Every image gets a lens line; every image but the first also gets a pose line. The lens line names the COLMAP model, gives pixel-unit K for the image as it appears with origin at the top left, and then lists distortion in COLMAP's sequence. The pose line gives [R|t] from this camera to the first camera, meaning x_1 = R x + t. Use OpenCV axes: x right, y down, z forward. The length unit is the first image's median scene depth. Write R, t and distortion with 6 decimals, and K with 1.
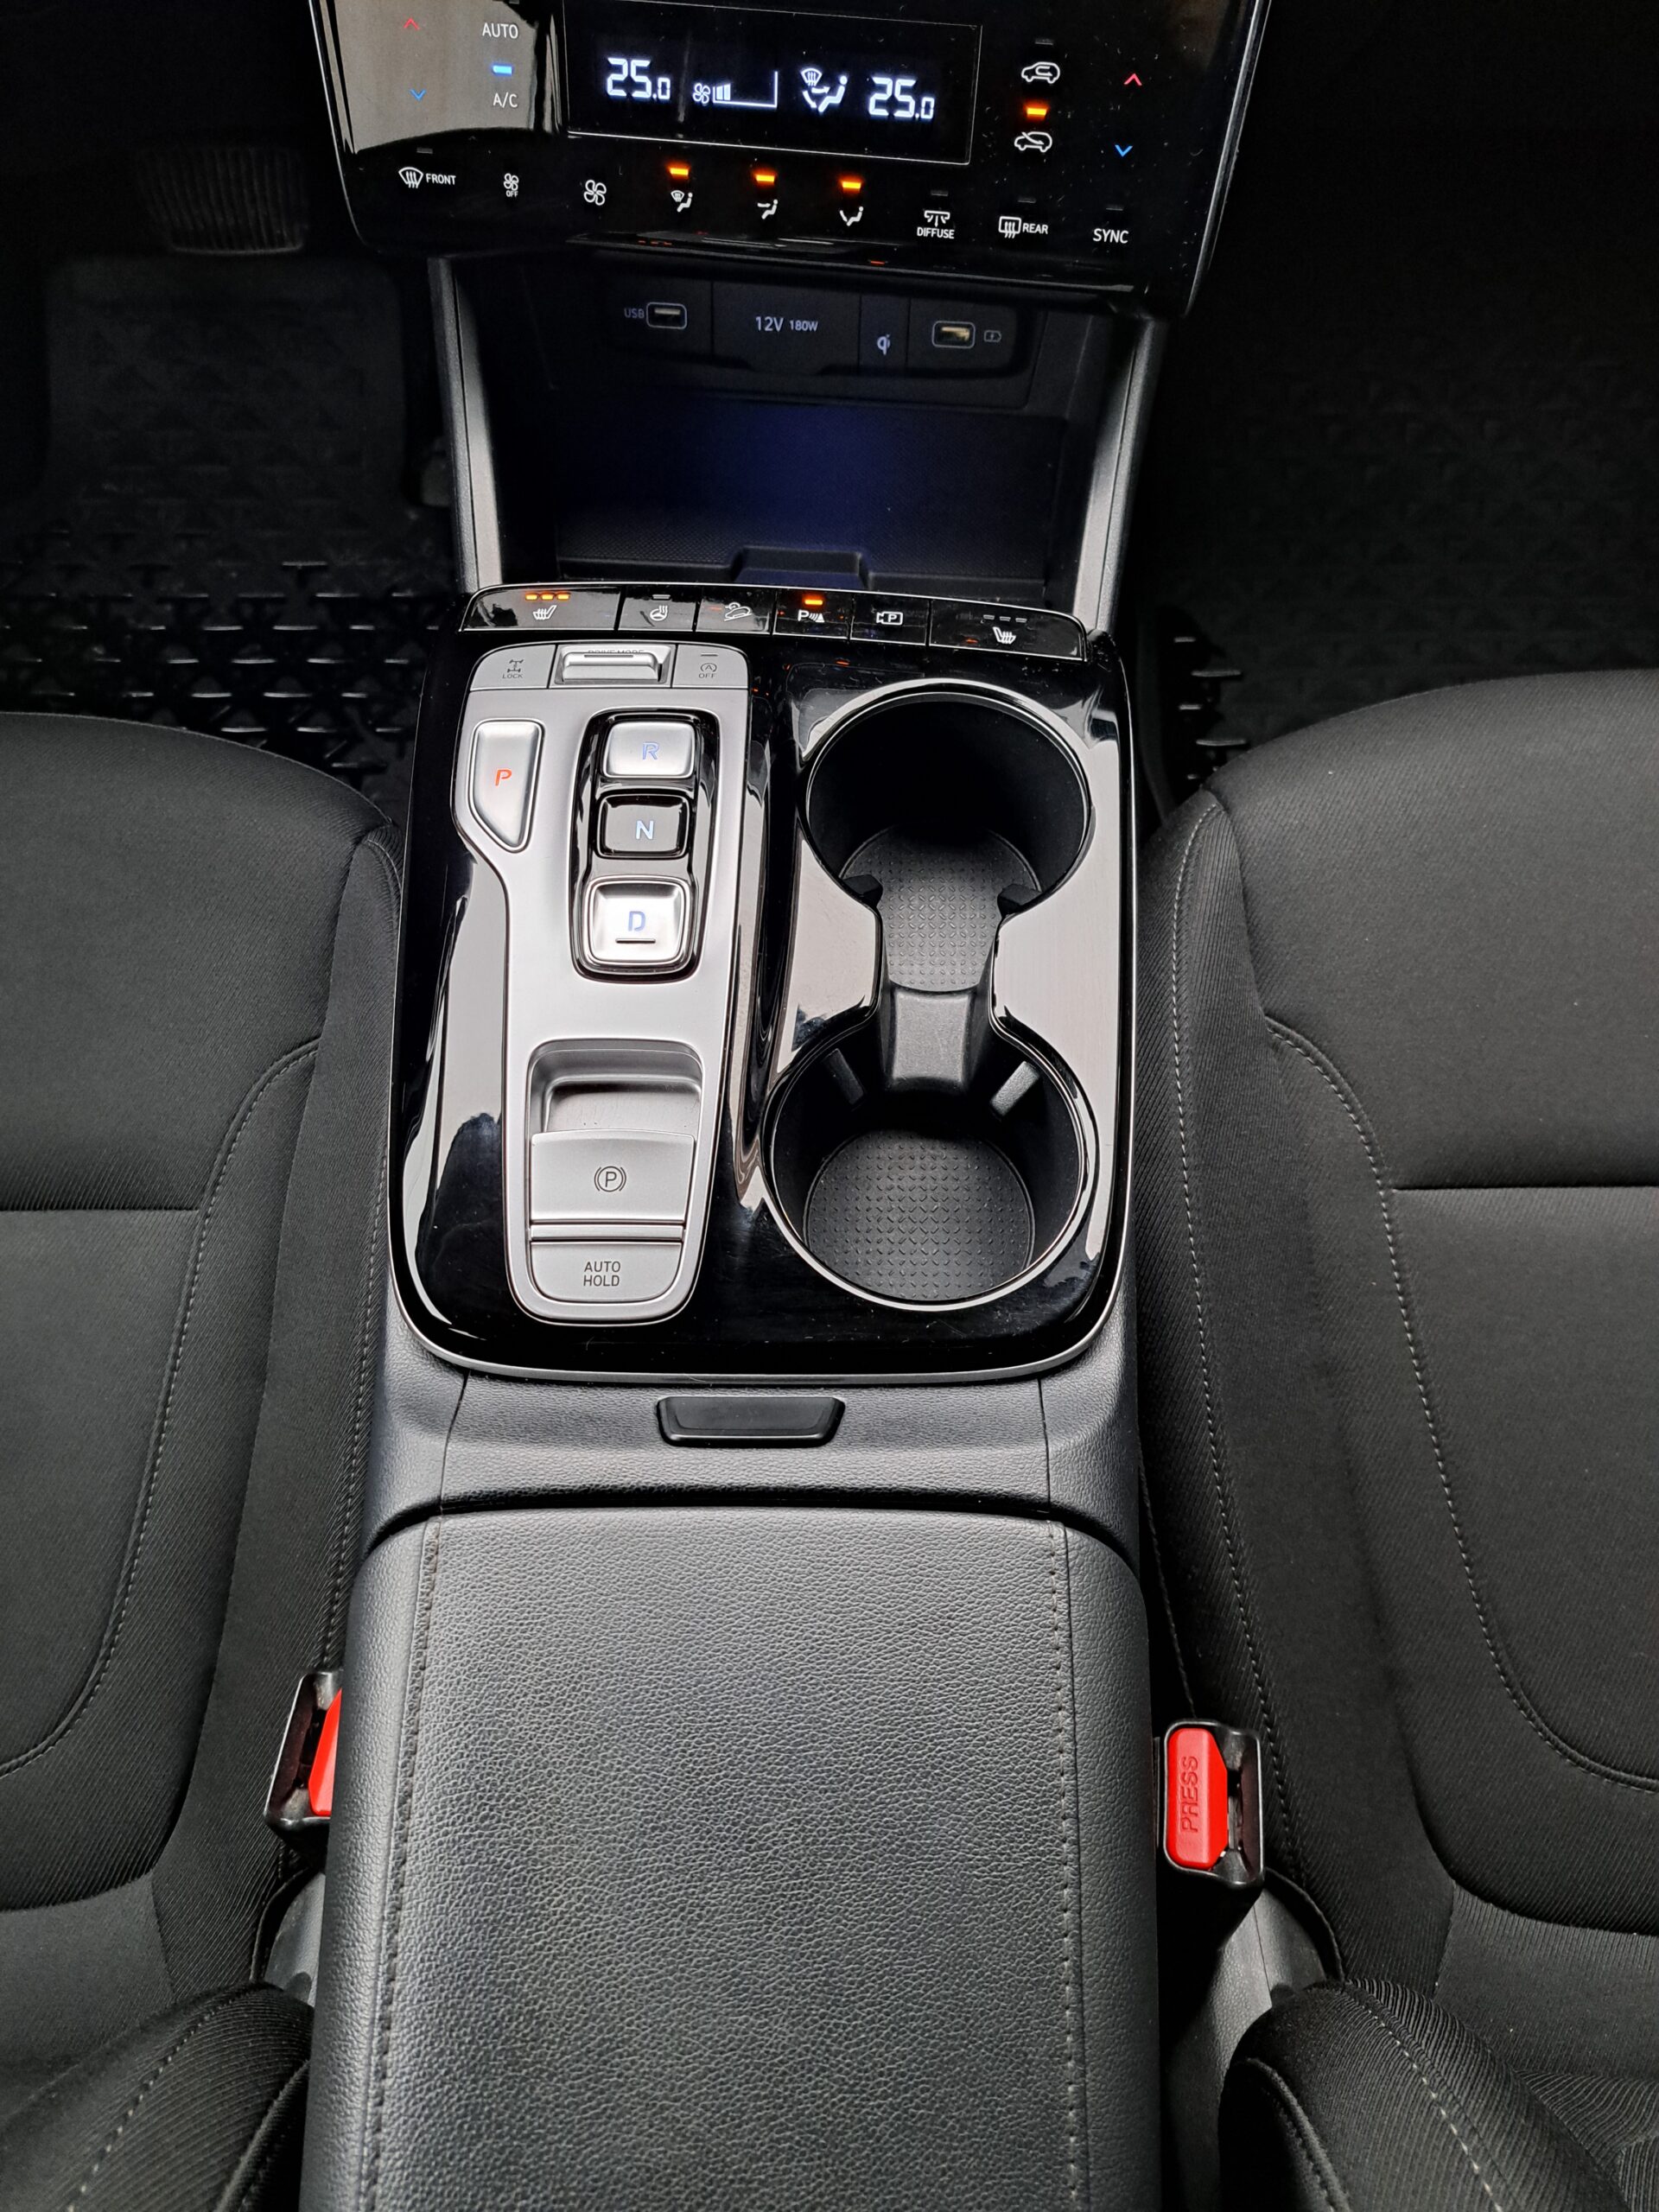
lens RADIAL K [[1592.9, 0, 823.6], [0, 1592.9, 1095.2], [0, 0, 1]] dist [0.048332, -0.061166]
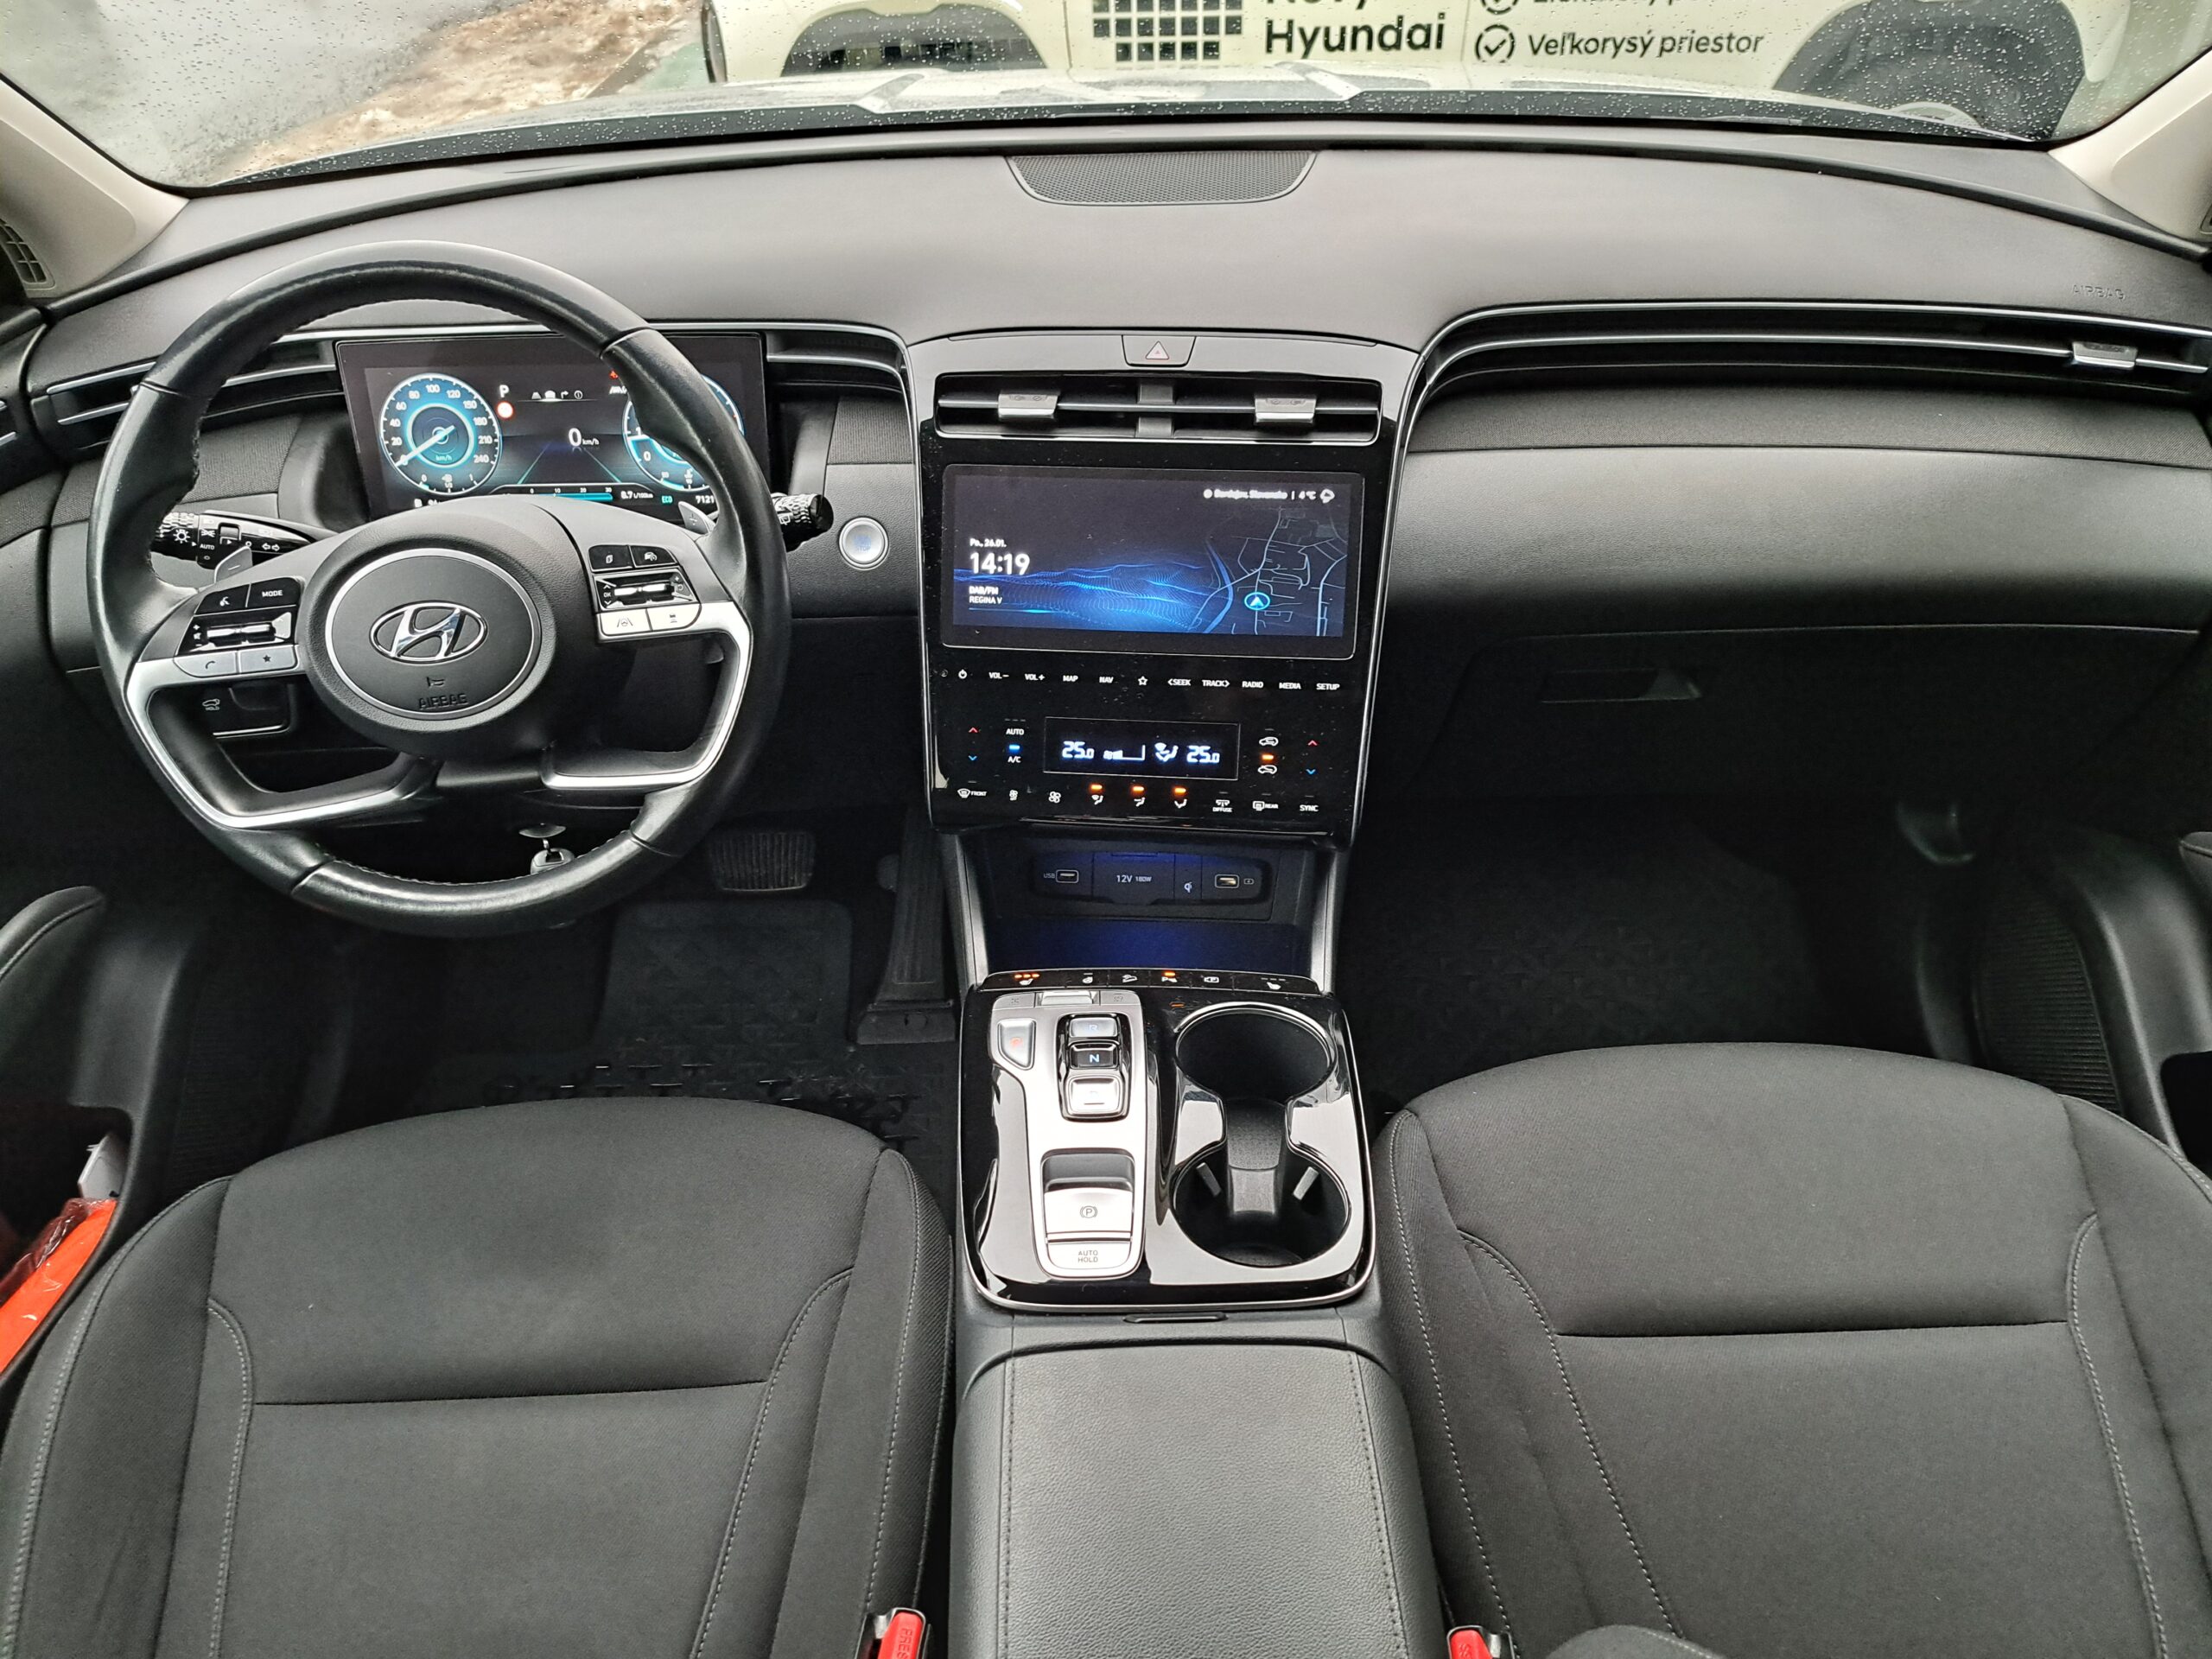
lens RADIAL K [[1543.6, 0, 1090.9], [0, 1543.6, 845.3], [0, 0, 1]] dist [0.090332, -0.108105]
pose [[0.999745, -0.015289, 0.016624, -0.129086], [0.021913, 0.834916, -0.549941, 0.567330], [-0.005472, 0.550165, 0.835038, -0.601173]]
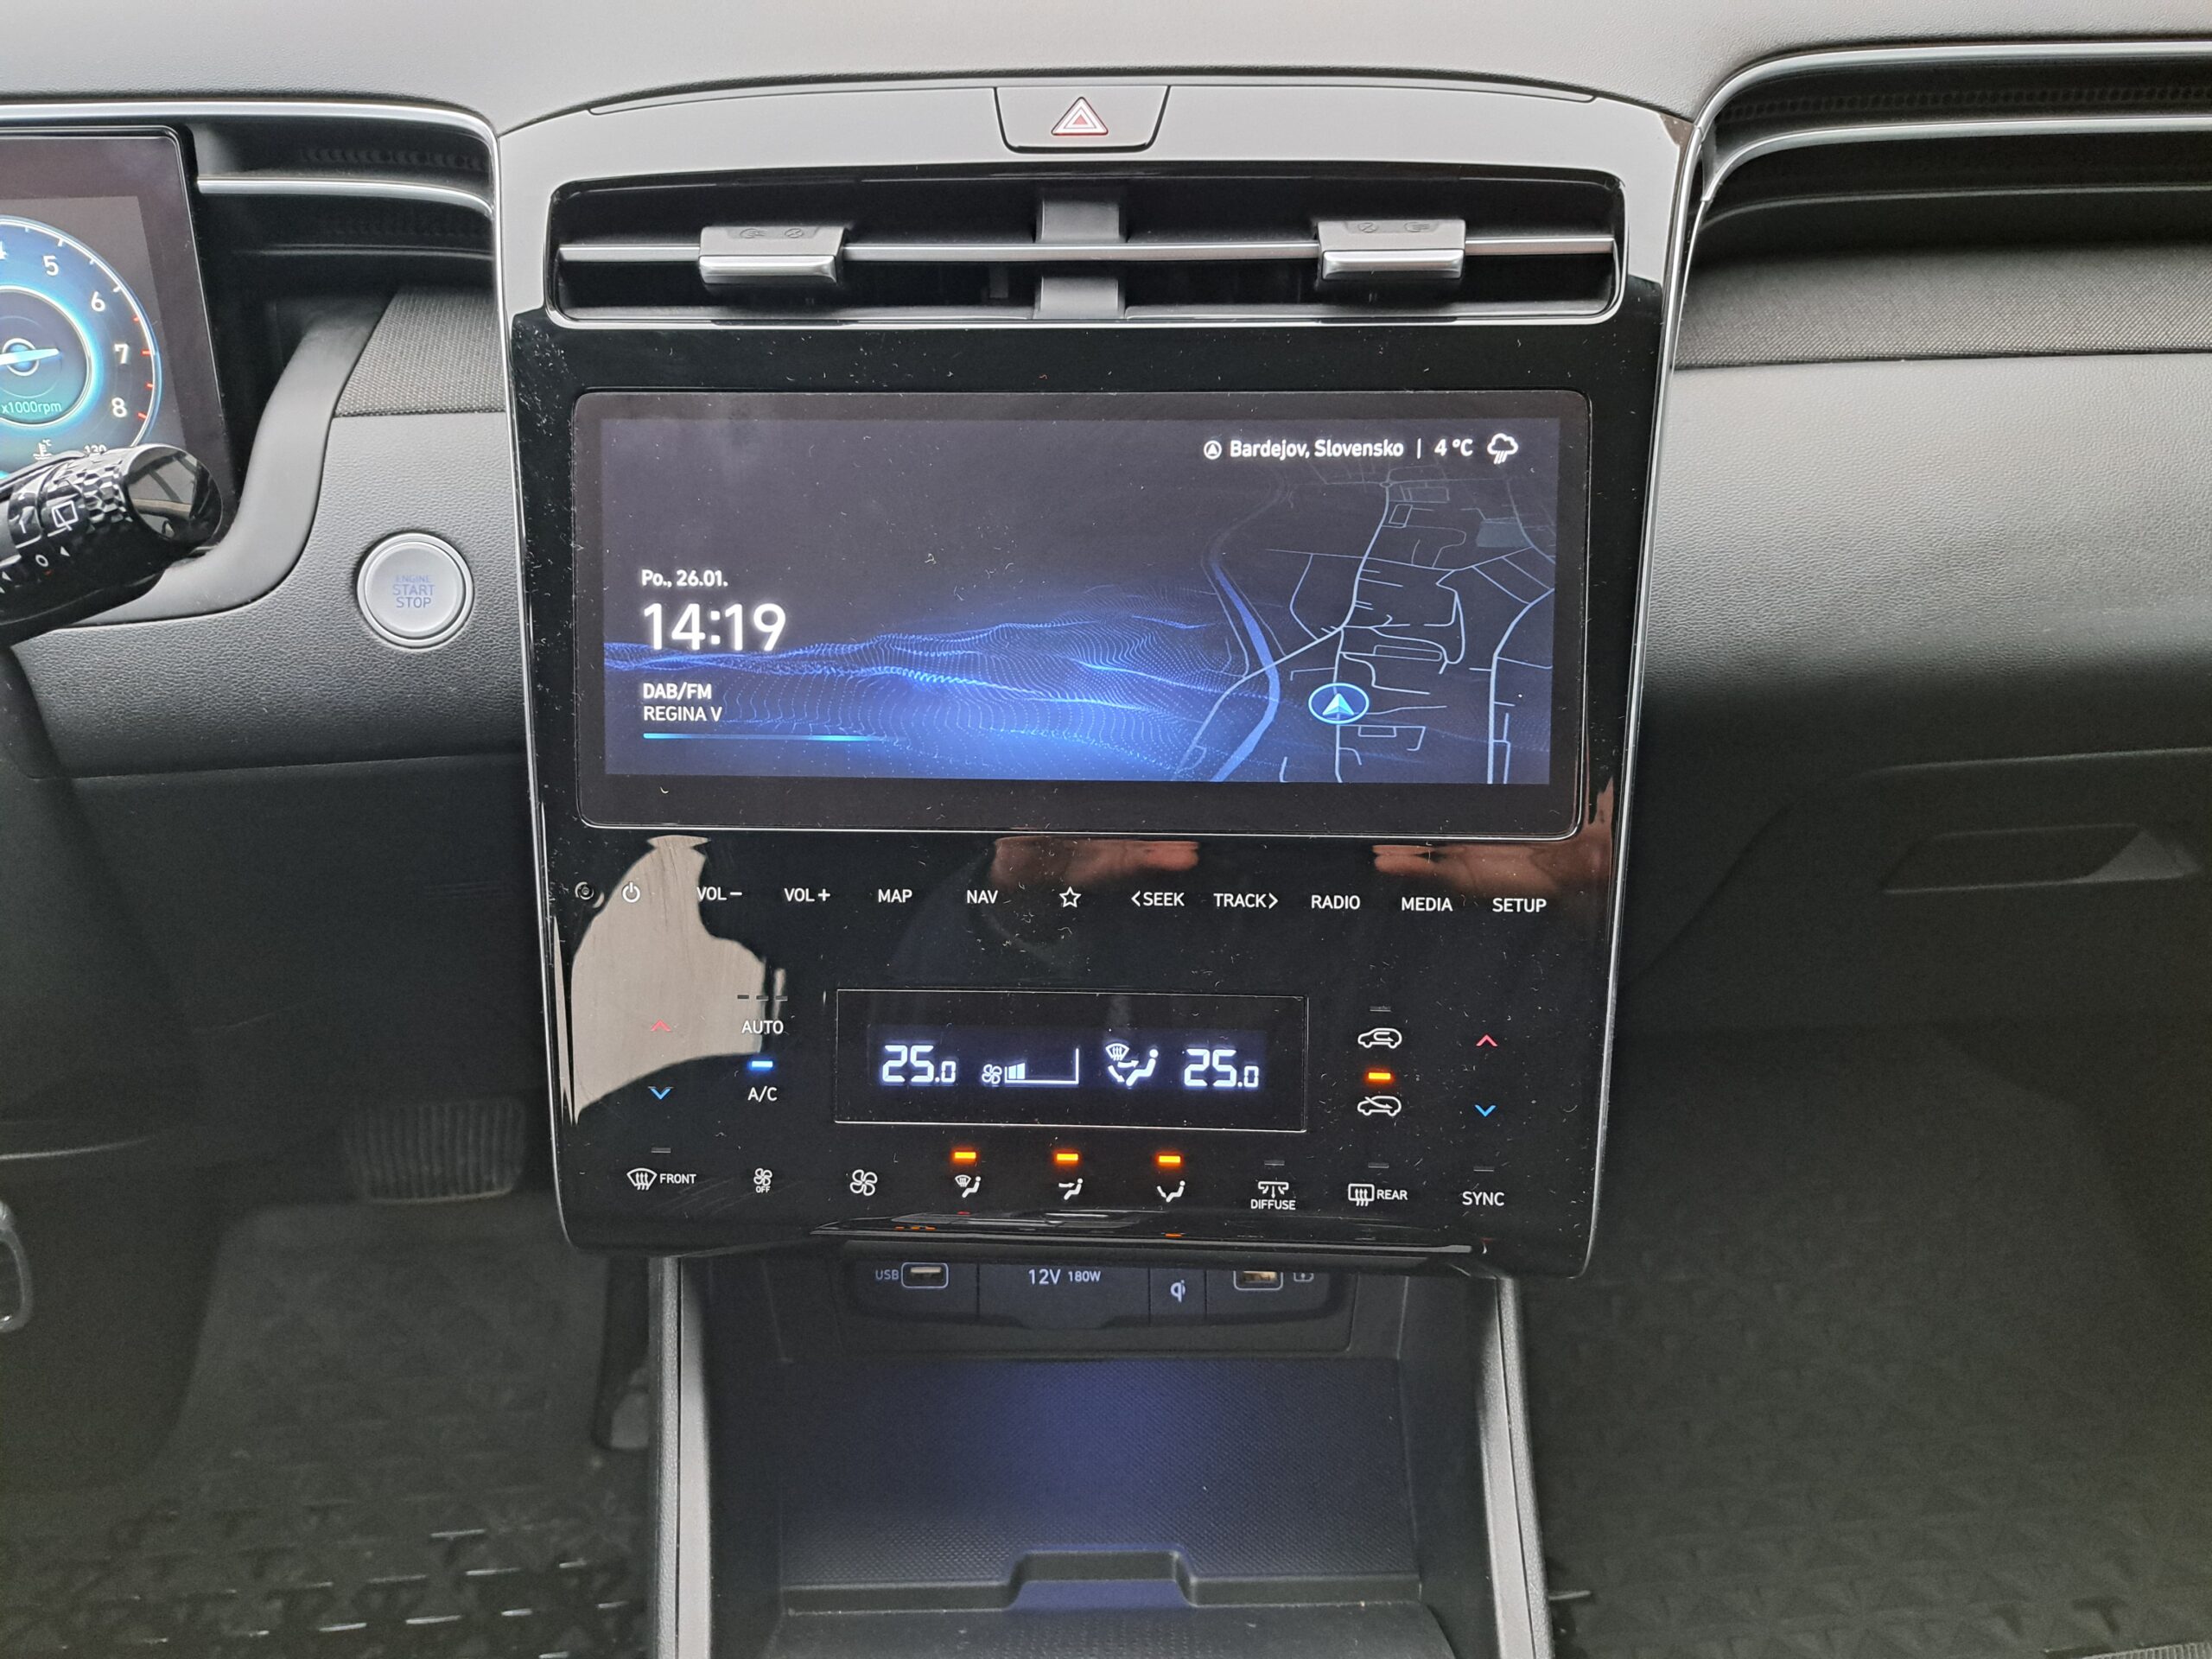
lens RADIAL K [[1592.9, 0, 1106.0], [0, 1592.9, 829.5], [0, 0, 1]] dist [0.048332, -0.061166]
pose [[0.996543, -0.042242, 0.071541, -0.067896], [0.077018, 0.792616, -0.604837, -0.193085], [-0.031155, 0.608256, 0.793129, 0.221588]]
